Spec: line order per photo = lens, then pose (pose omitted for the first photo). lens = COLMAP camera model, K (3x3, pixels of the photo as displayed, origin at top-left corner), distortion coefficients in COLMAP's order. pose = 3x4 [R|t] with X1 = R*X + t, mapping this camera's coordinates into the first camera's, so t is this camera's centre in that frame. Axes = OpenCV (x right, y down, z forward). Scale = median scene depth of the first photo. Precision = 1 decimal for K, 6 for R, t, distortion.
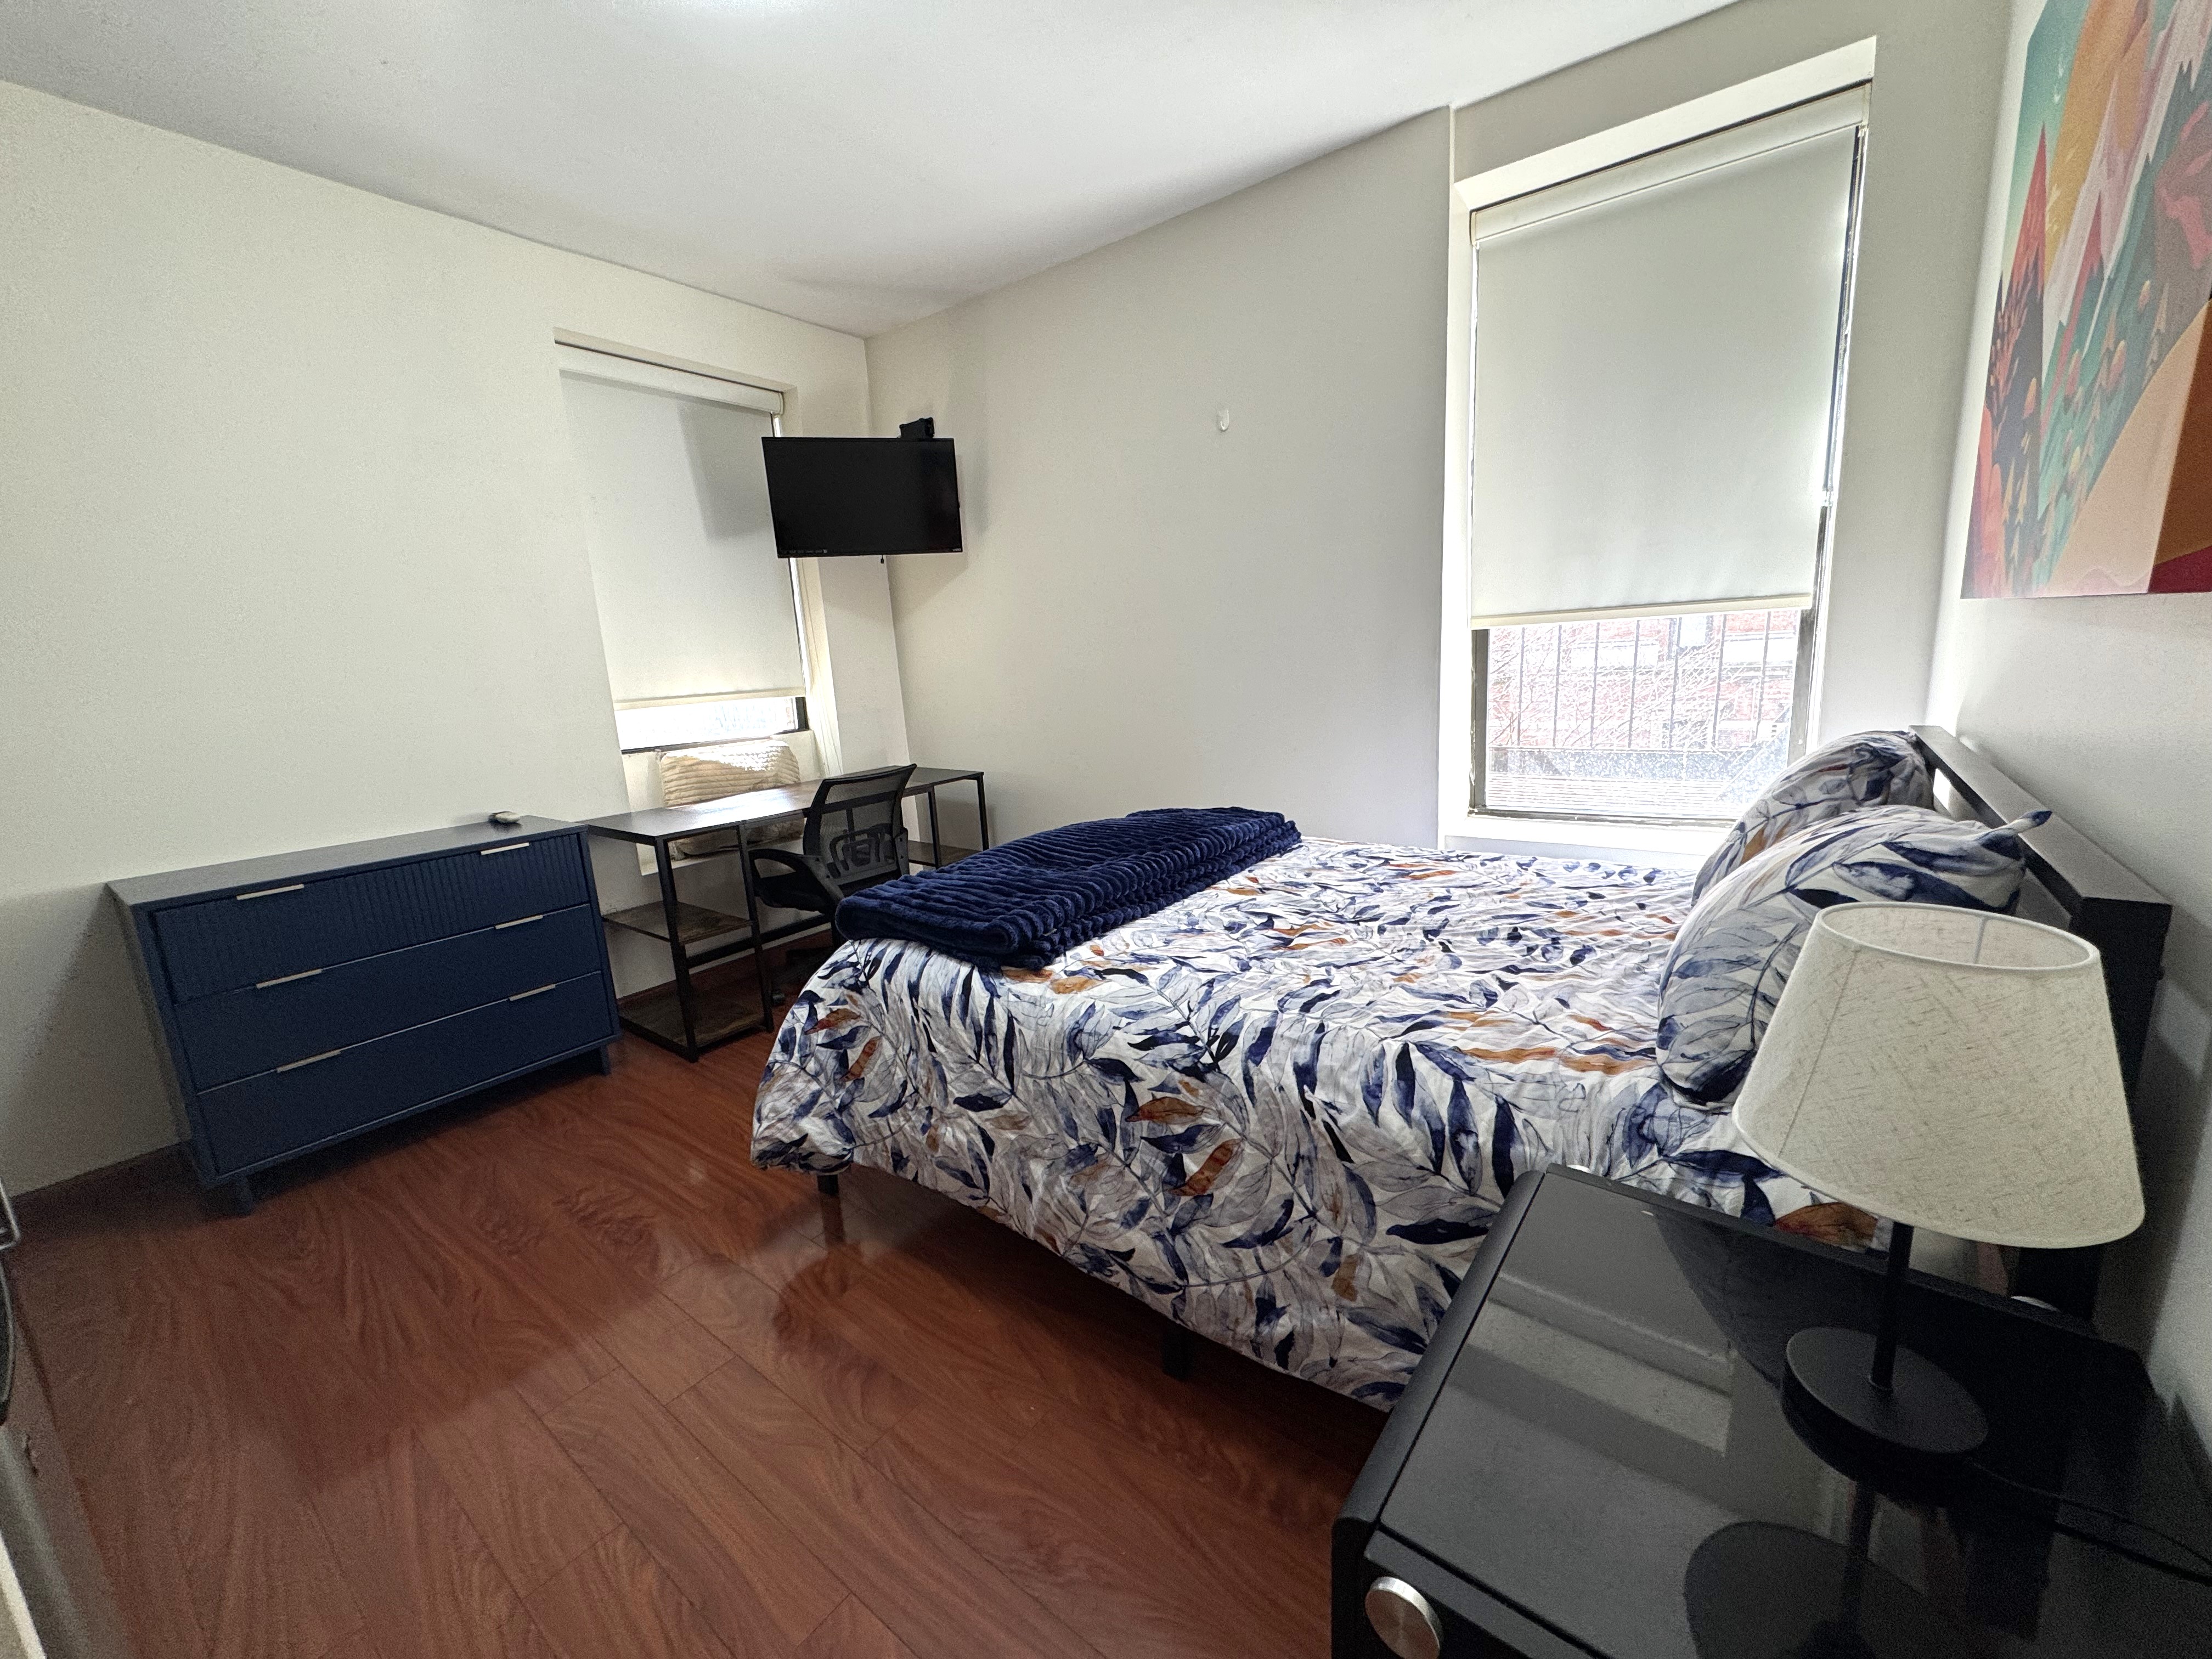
lens RADIAL K [[871.9, 0, 1108.2], [0, 871.9, 832.7], [0, 0, 1]] dist [-0.003949, -0.000162]
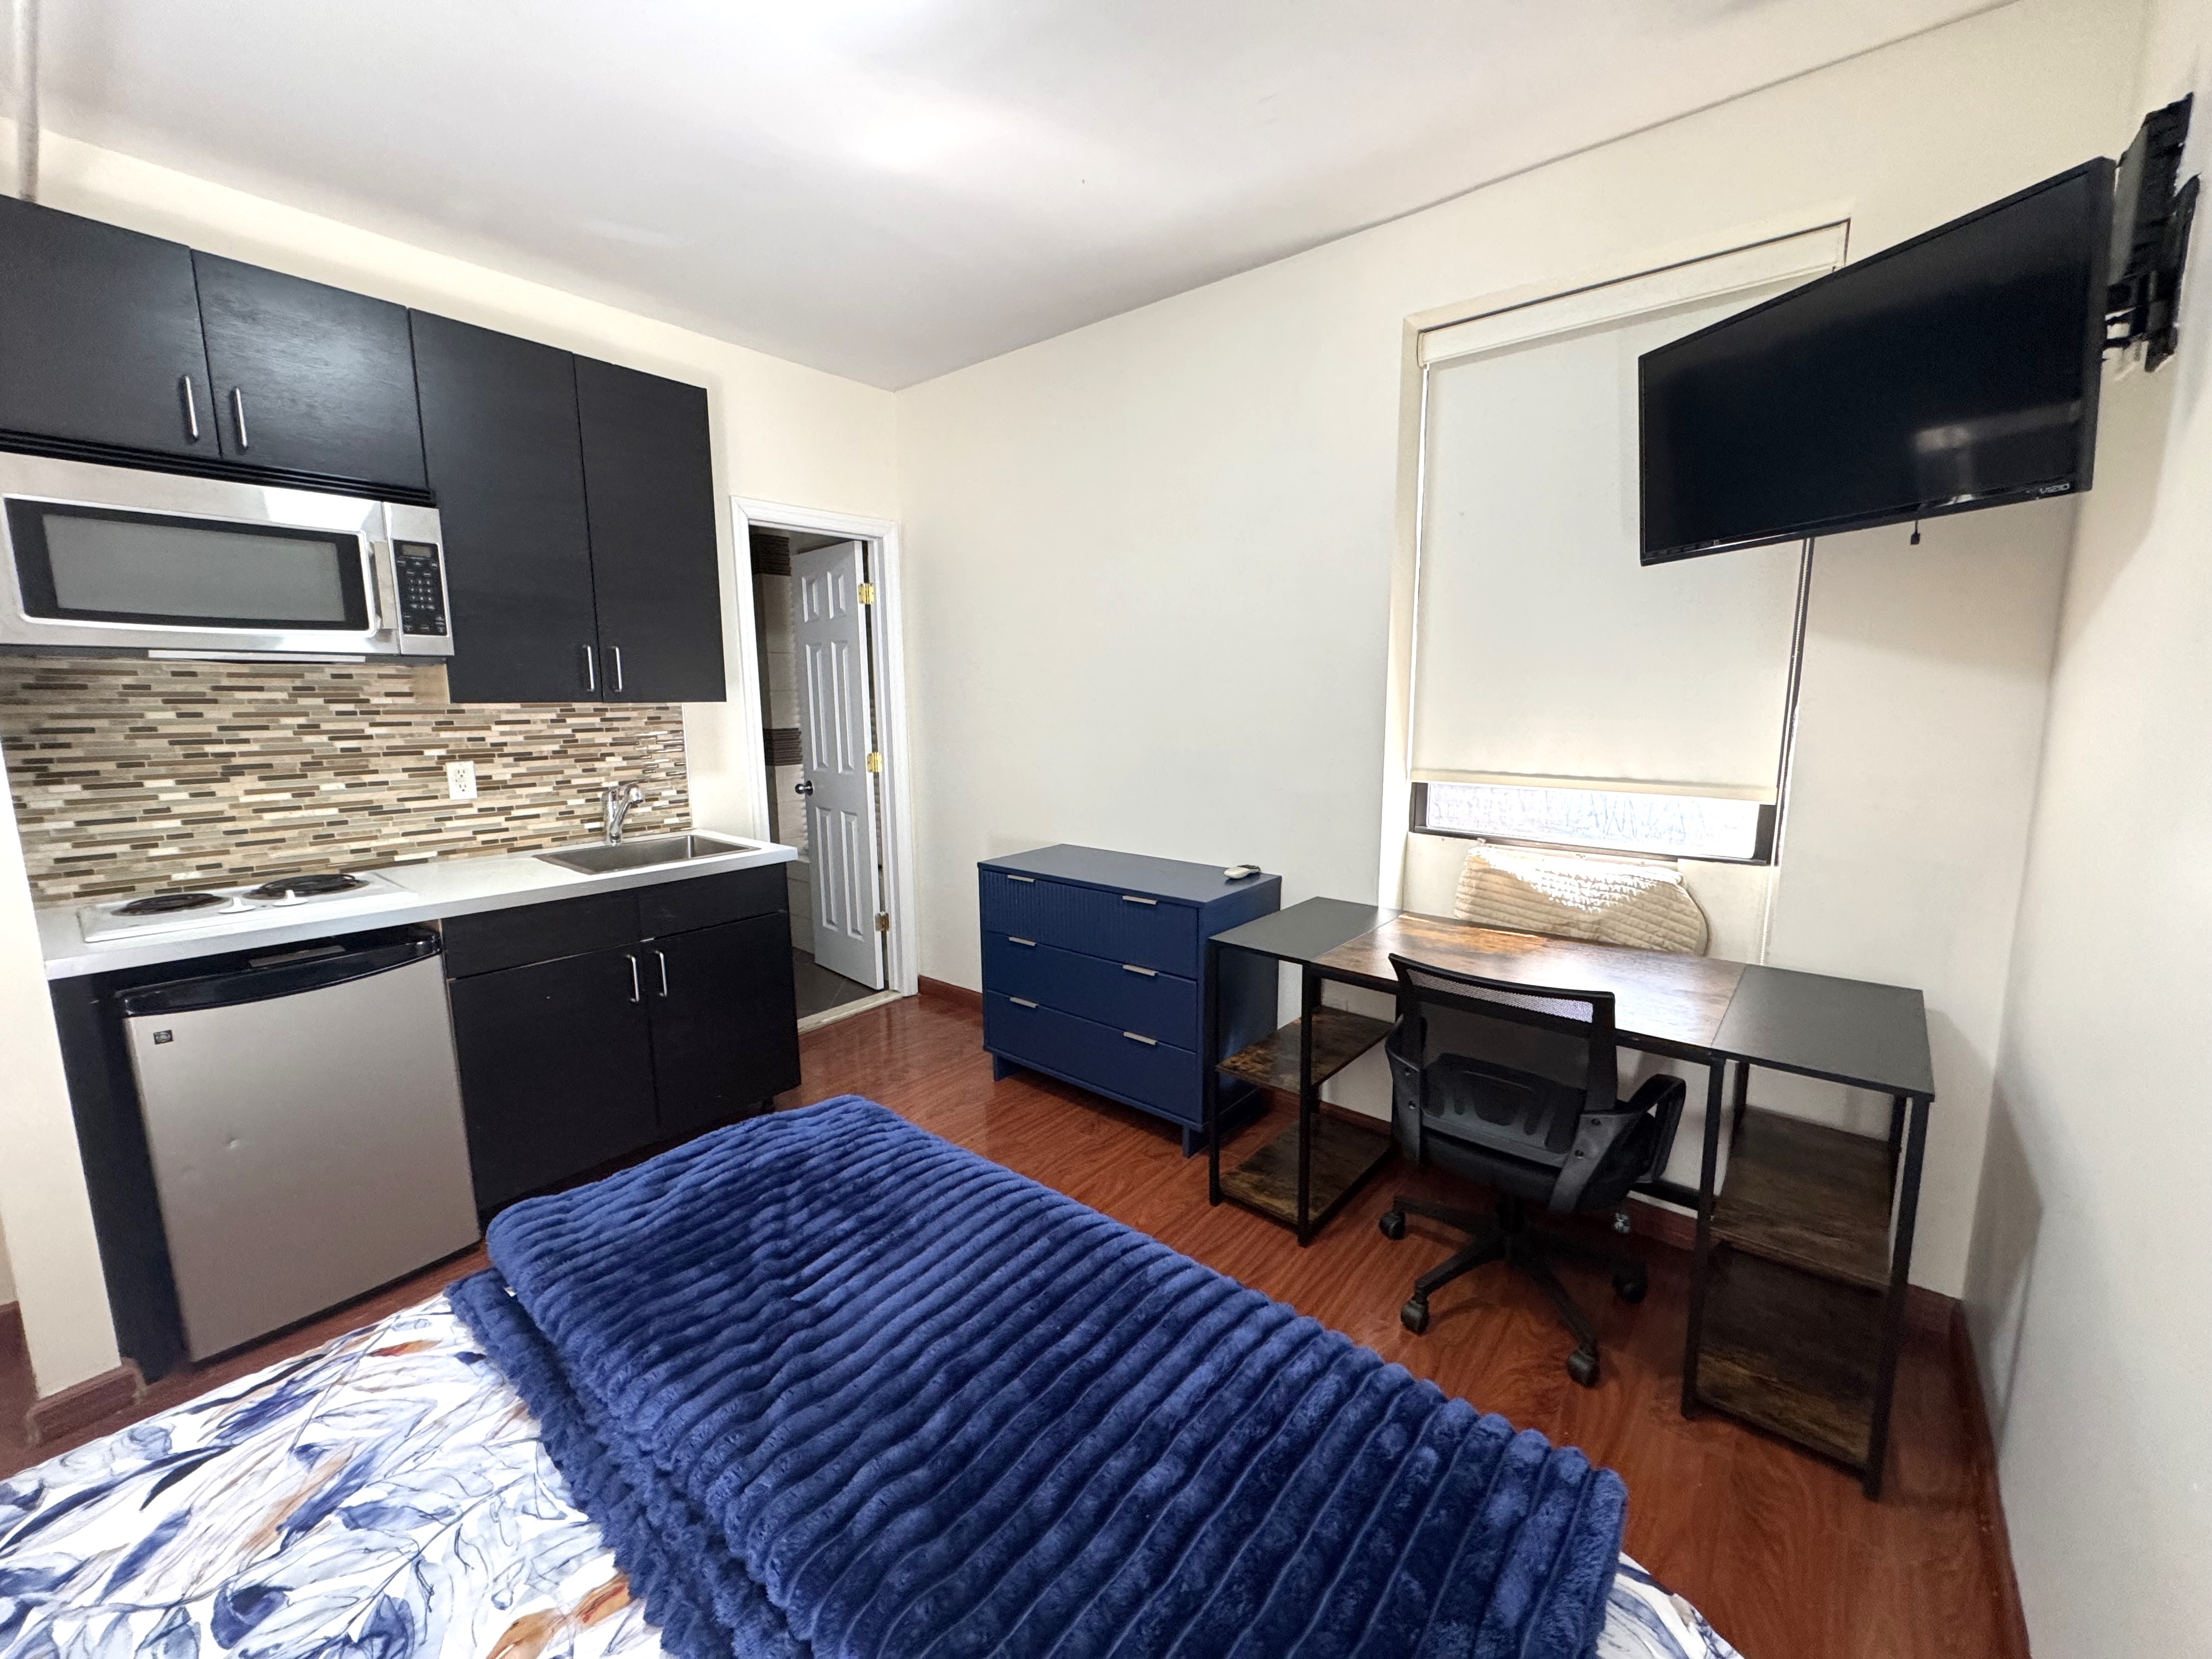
lens RADIAL K [[871.9, 0, 1096.0], [0, 871.9, 842.4], [0, 0, 1]] dist [-0.003949, -0.000162]
pose [[-0.064283, 0.182306, -0.981138, 0.305666], [-0.175530, 0.965777, 0.190953, -0.249032], [0.982373, 0.184495, -0.030083, 0.945444]]
